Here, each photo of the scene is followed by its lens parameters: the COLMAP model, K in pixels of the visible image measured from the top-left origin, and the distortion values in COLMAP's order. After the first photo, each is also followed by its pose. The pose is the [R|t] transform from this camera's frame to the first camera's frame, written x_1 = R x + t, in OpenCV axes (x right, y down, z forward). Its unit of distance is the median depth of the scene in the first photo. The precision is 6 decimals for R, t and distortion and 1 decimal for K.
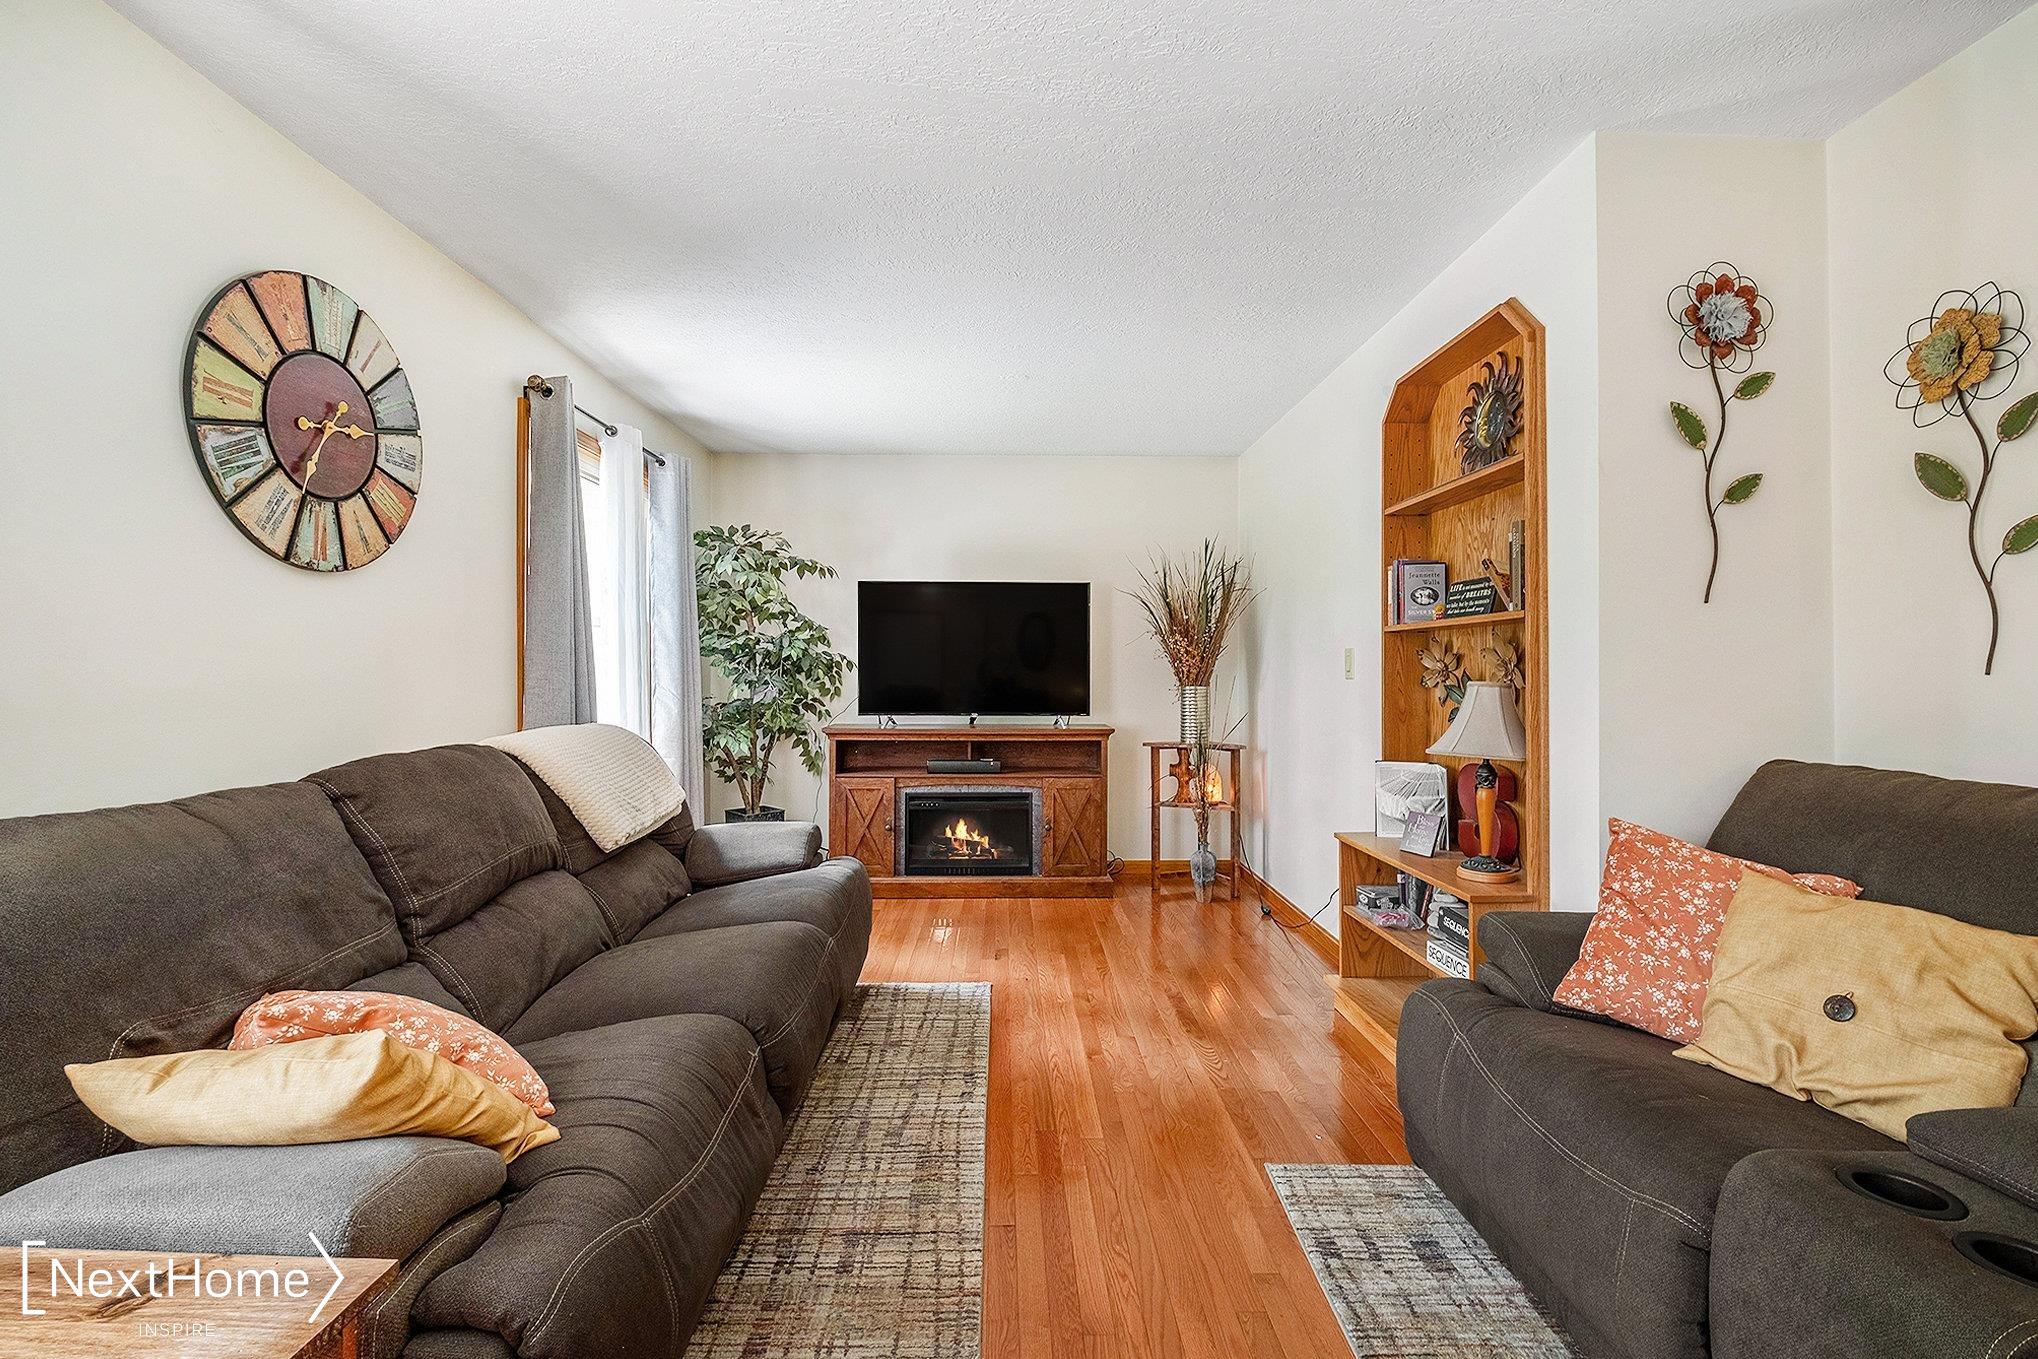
lens RADIAL K [[890.9, 0, 1016.5], [0, 890.9, 677.1], [0, 0, 1]] dist [0.003211, -0.006302]
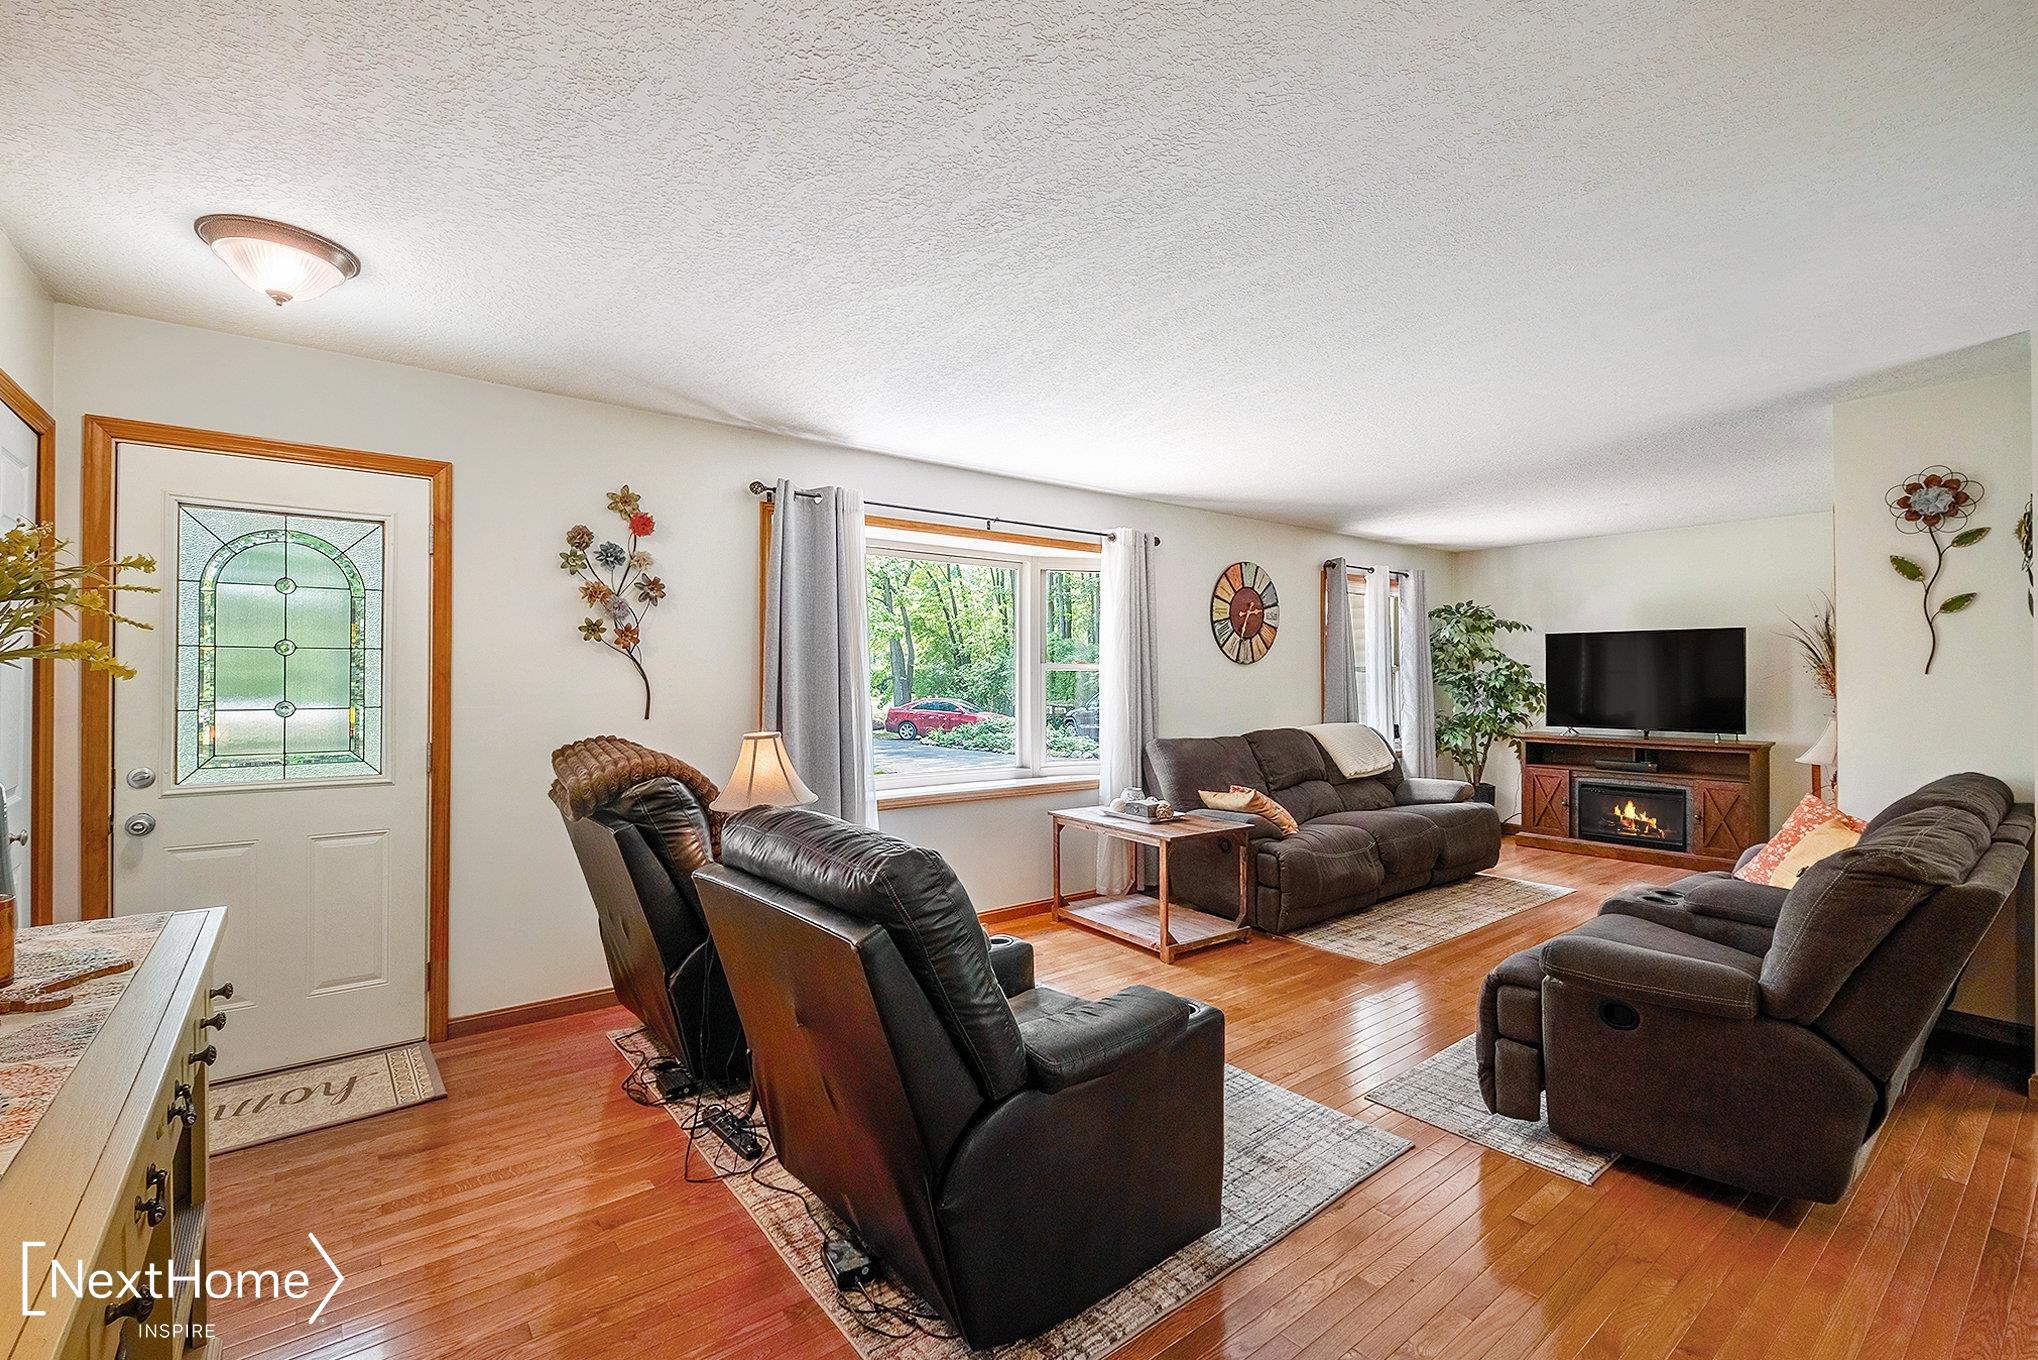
lens RADIAL K [[890.9, 0, 1022.2], [0, 890.9, 663.7], [0, 0, 1]] dist [0.003211, -0.006302]
pose [[0.606484, -0.013218, -0.794986, 0.909552], [-0.002232, 0.999830, -0.018326, -0.059137], [0.795093, 0.012889, 0.606351, -1.123267]]
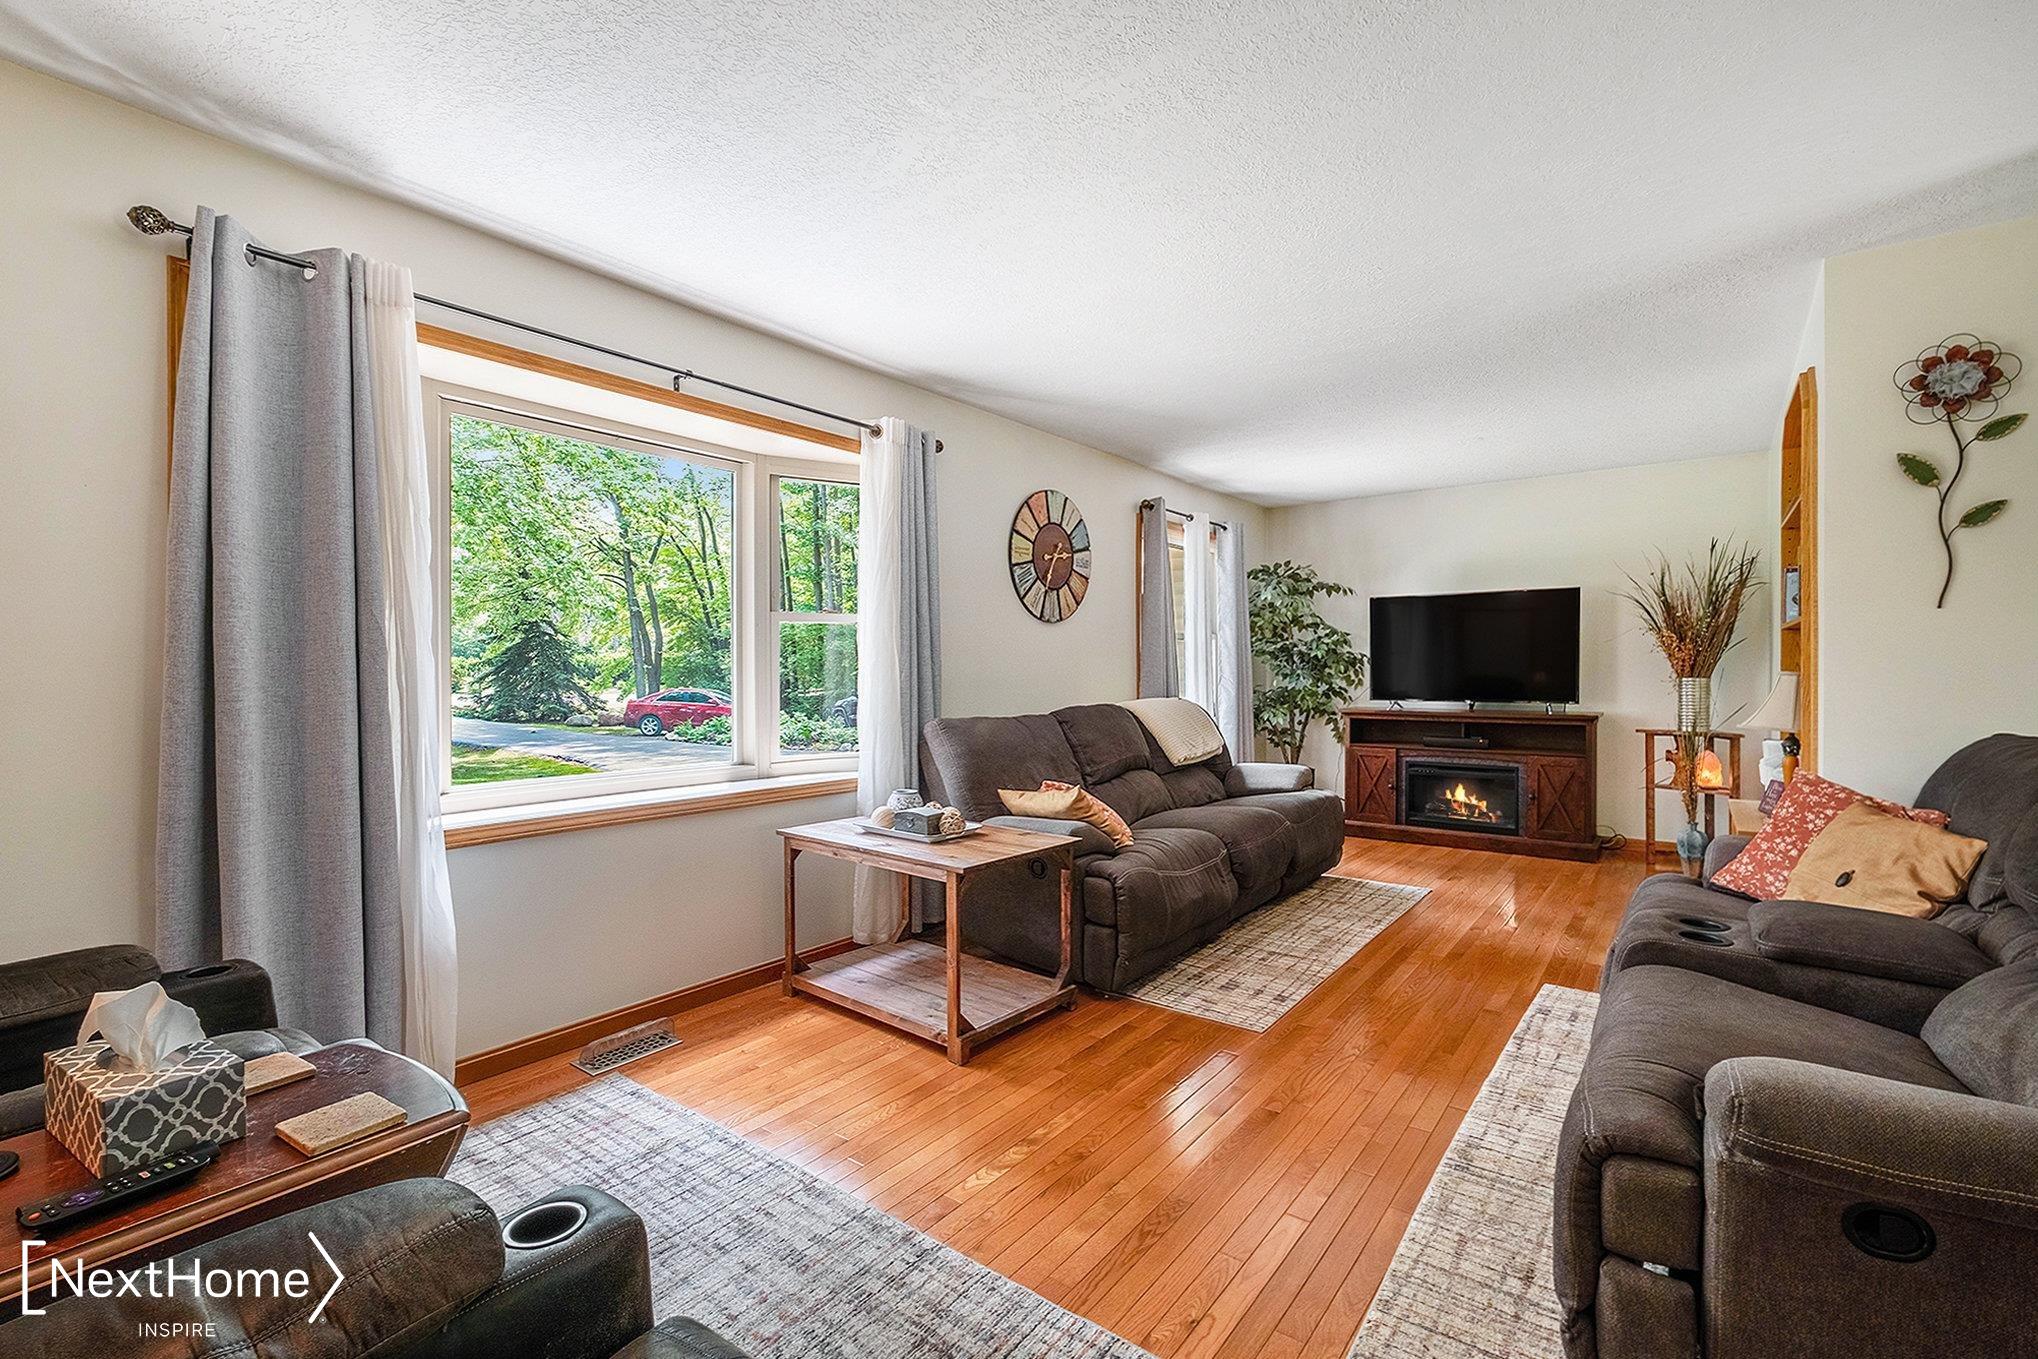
lens RADIAL K [[890.9, 0, 1022.4], [0, 890.9, 678.1], [0, 0, 1]] dist [0.003211, -0.006302]
pose [[0.783958, 0.001882, -0.620811, 0.457910], [0.002216, 0.999981, 0.005830, 0.003989], [0.620810, -0.005946, 0.783939, -0.670698]]
